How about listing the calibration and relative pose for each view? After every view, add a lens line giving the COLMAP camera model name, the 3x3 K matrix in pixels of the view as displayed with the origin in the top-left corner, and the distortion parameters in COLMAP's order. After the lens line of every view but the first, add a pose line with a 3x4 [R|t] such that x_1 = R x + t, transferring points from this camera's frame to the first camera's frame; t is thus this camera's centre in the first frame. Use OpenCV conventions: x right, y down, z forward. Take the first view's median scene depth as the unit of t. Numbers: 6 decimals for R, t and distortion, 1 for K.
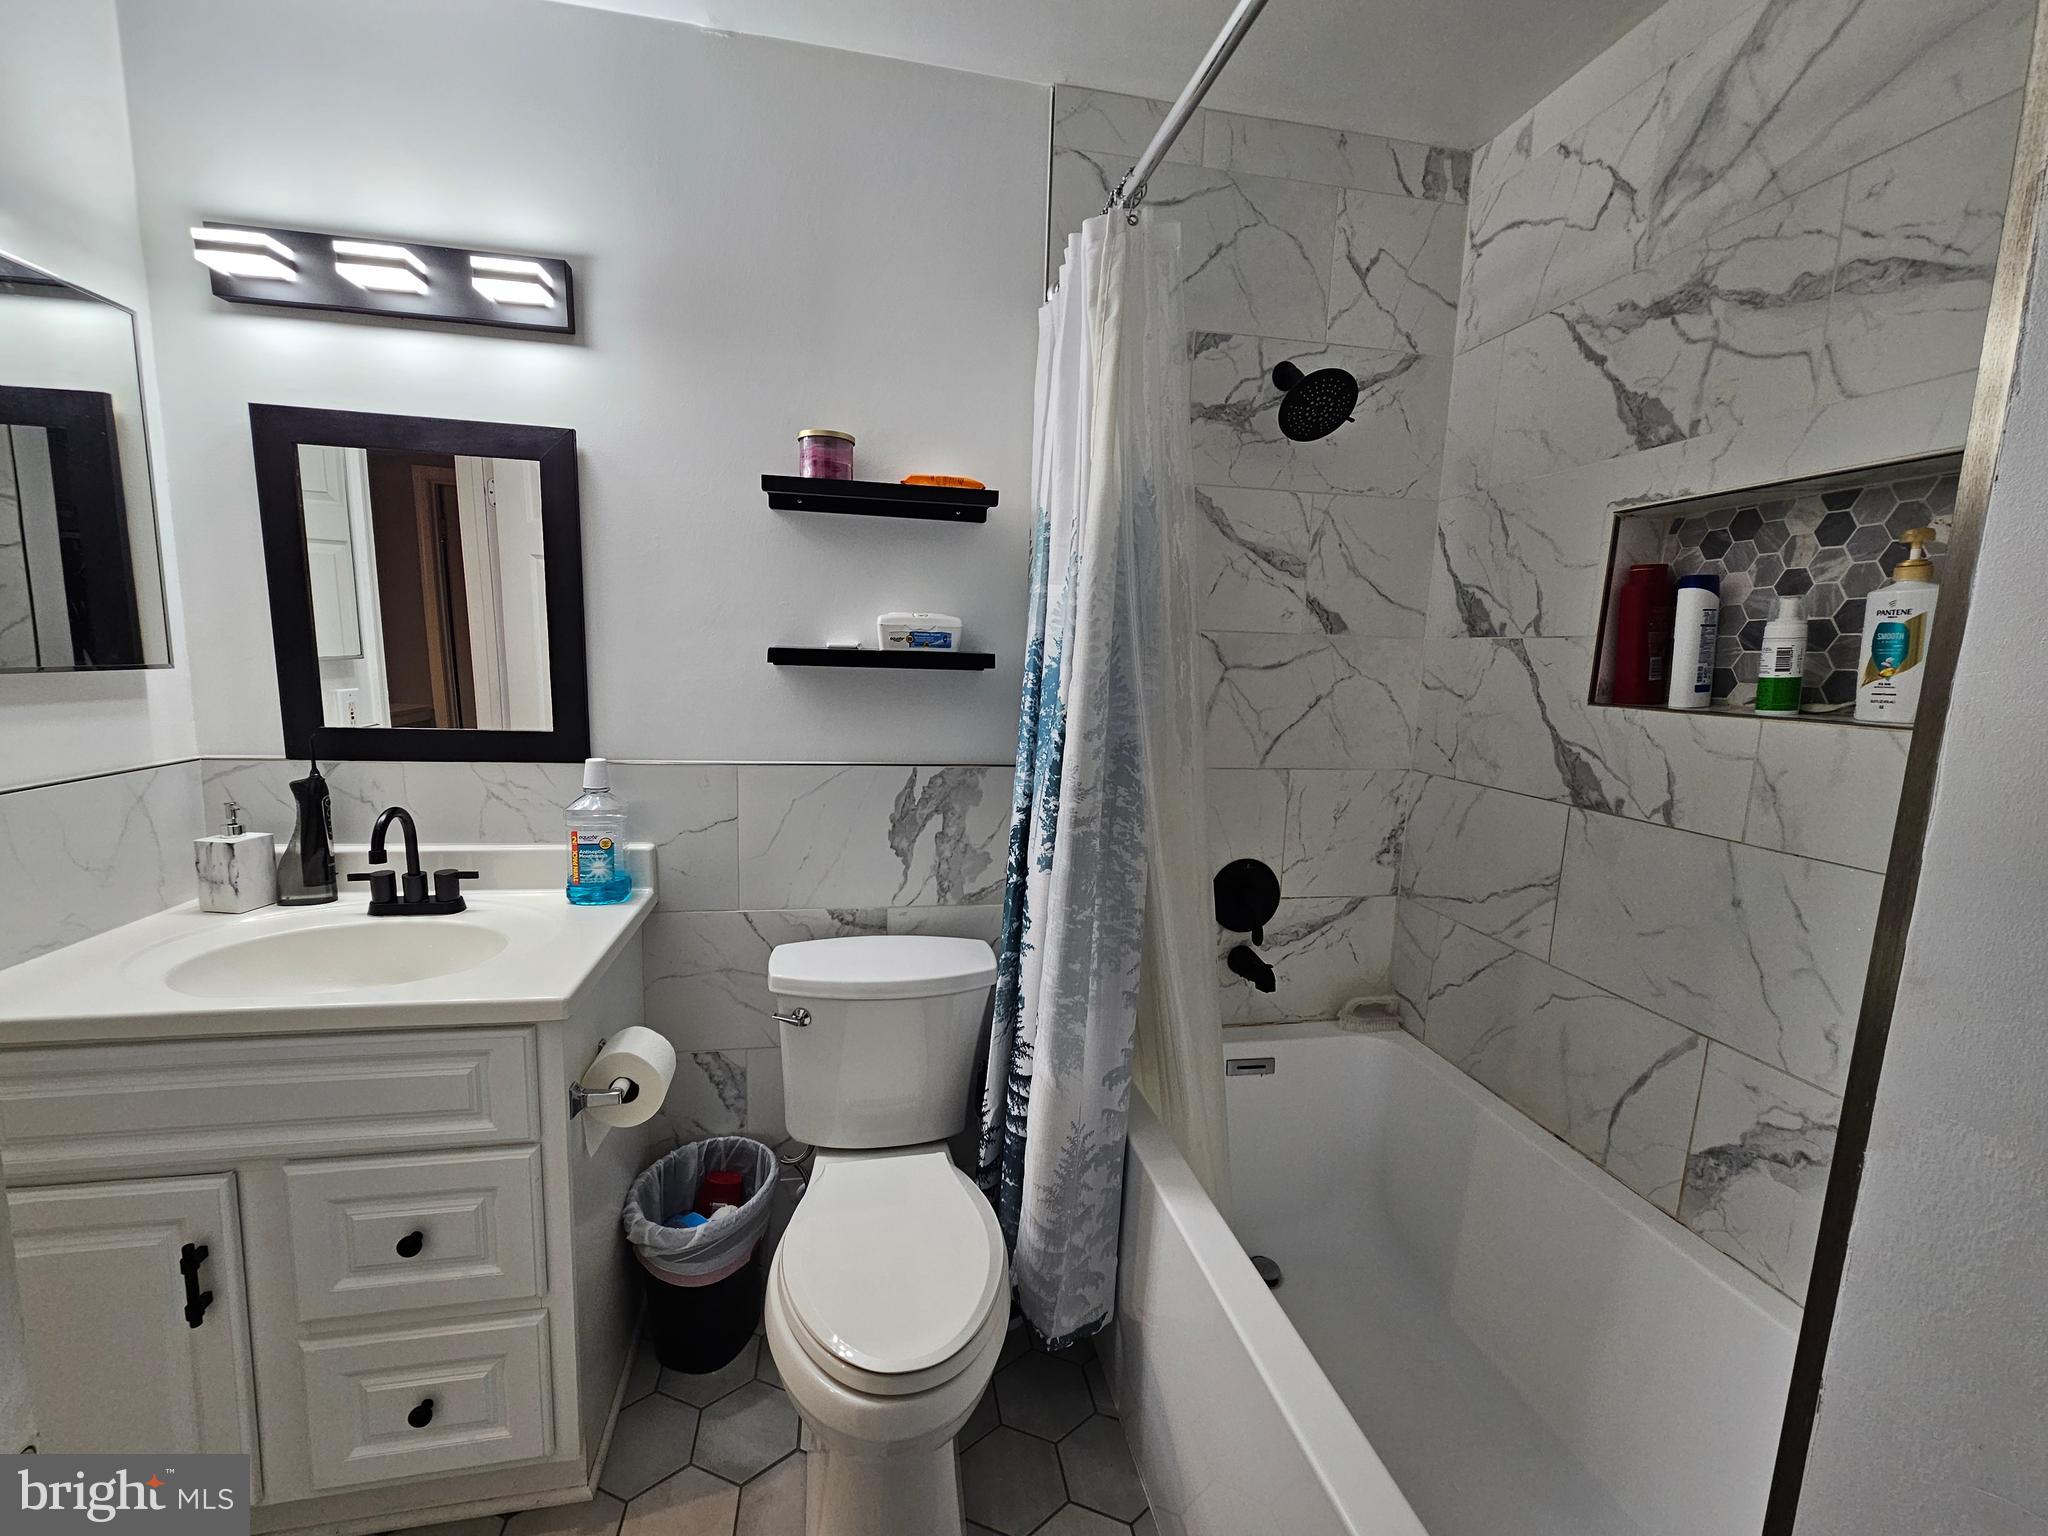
lens RADIAL K [[836.2, 0, 1015.8], [0, 836.2, 776.5], [0, 0, 1]] dist [0.000128, 0.000622]
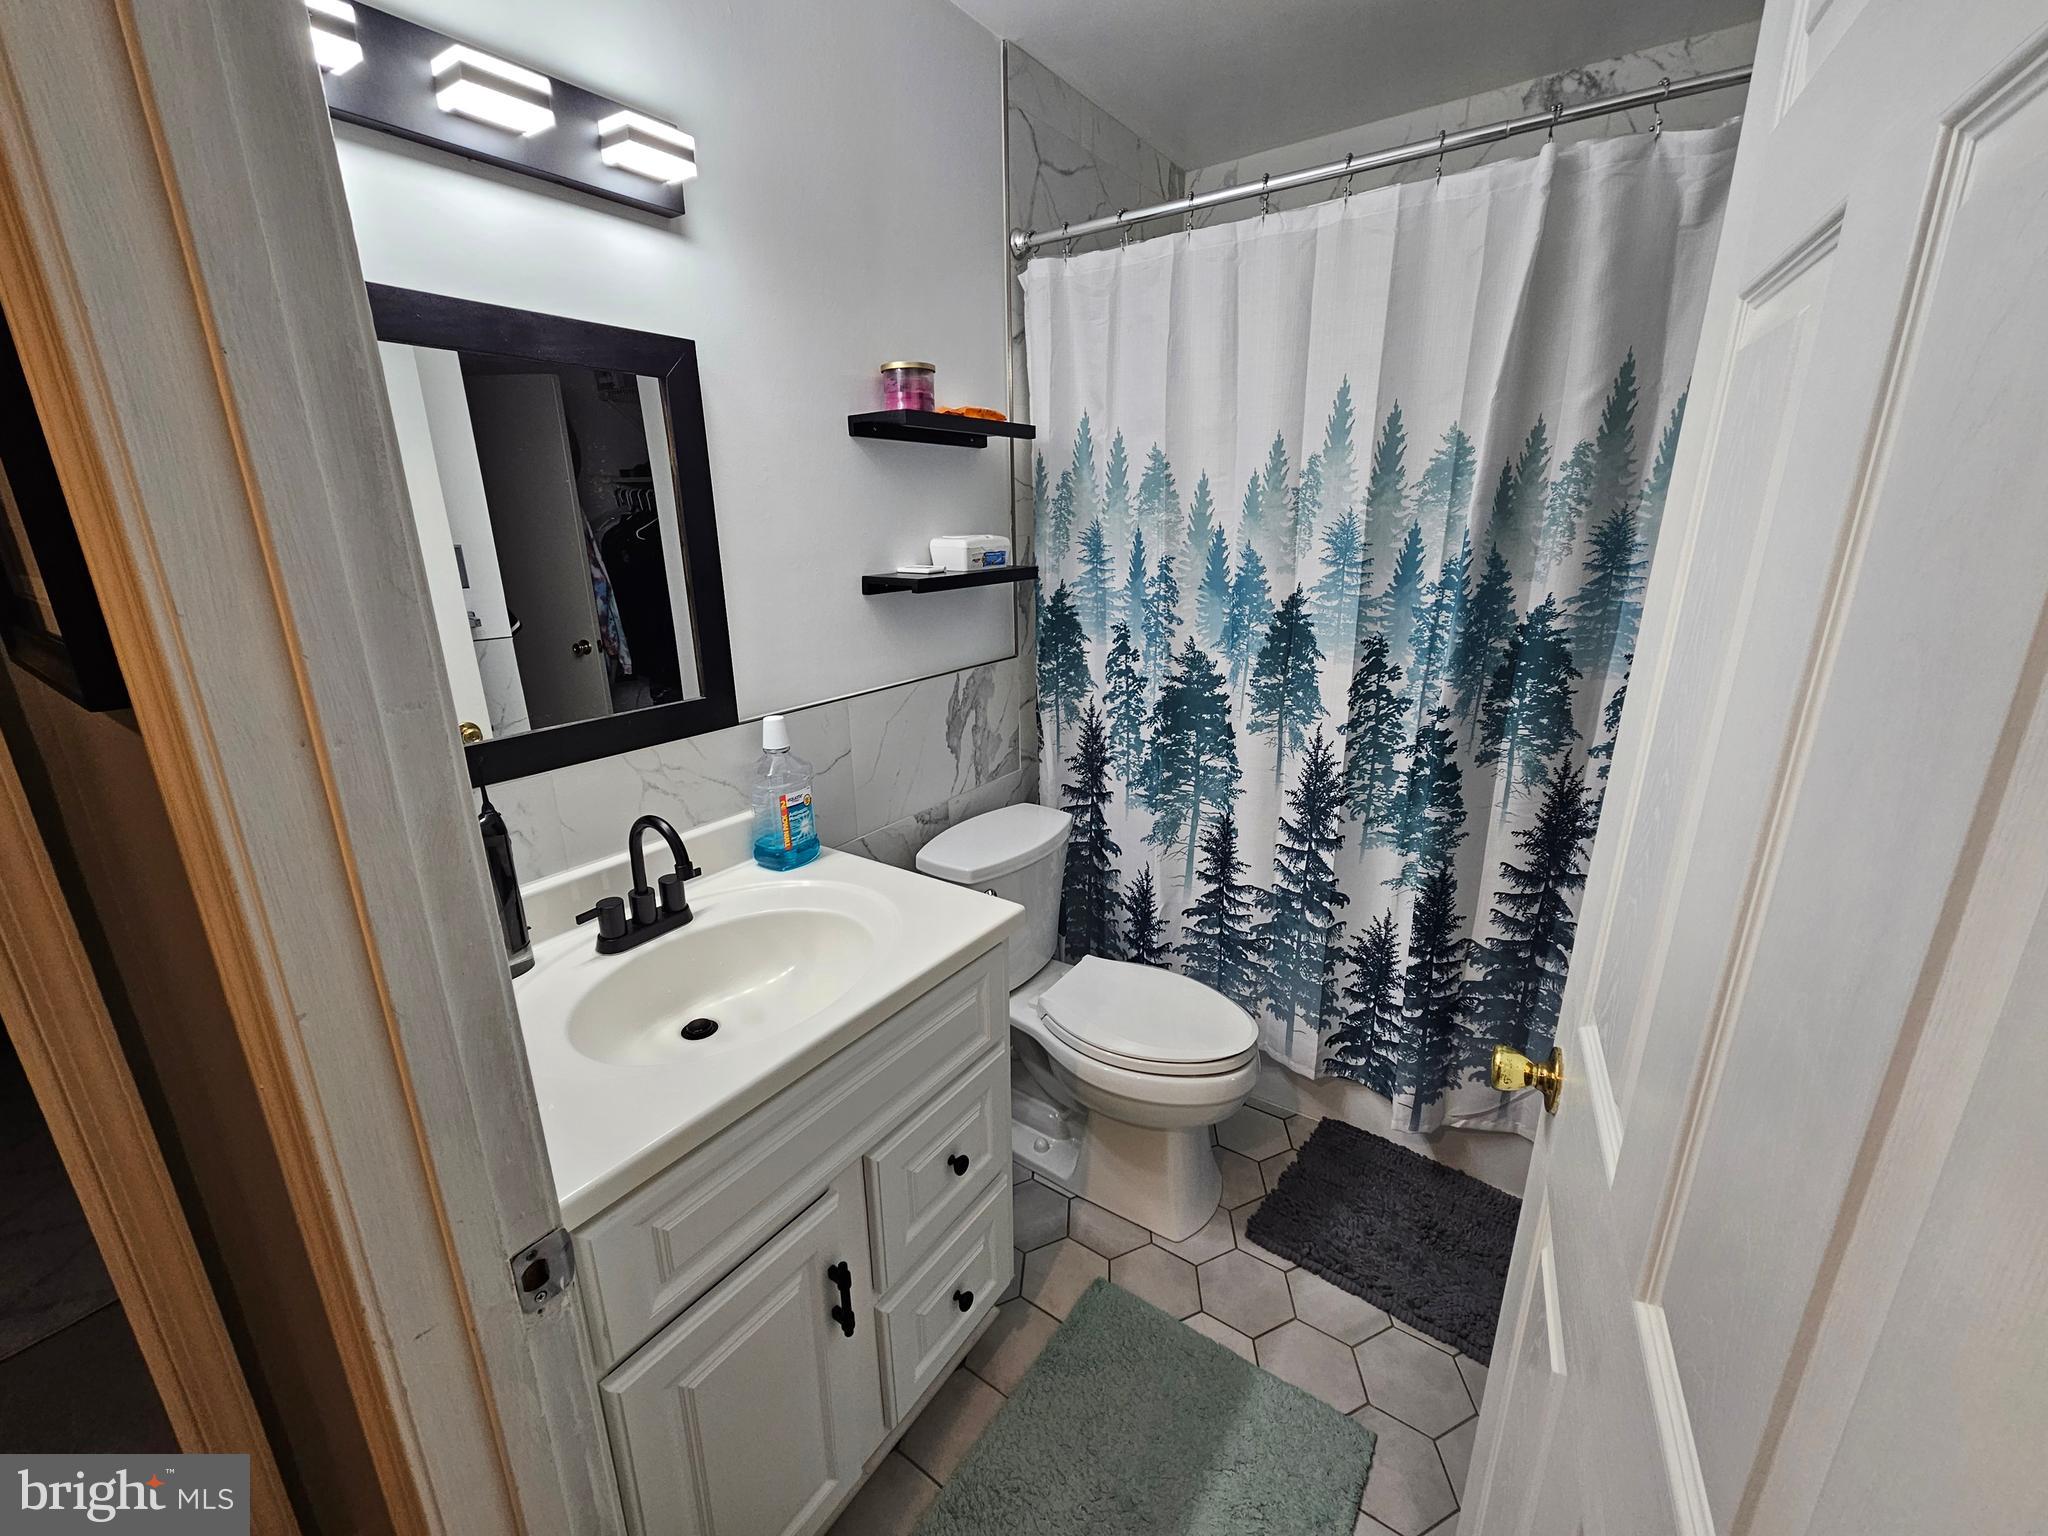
lens RADIAL K [[836.2, 0, 1017.3], [0, 836.2, 761.4], [0, 0, 1]] dist [0.000128, 0.000622]
pose [[0.724112, -0.232777, 0.649212, -0.905688], [0.132678, 0.970754, 0.200082, -0.121281], [-0.676800, -0.058746, 0.733820, 0.120689]]
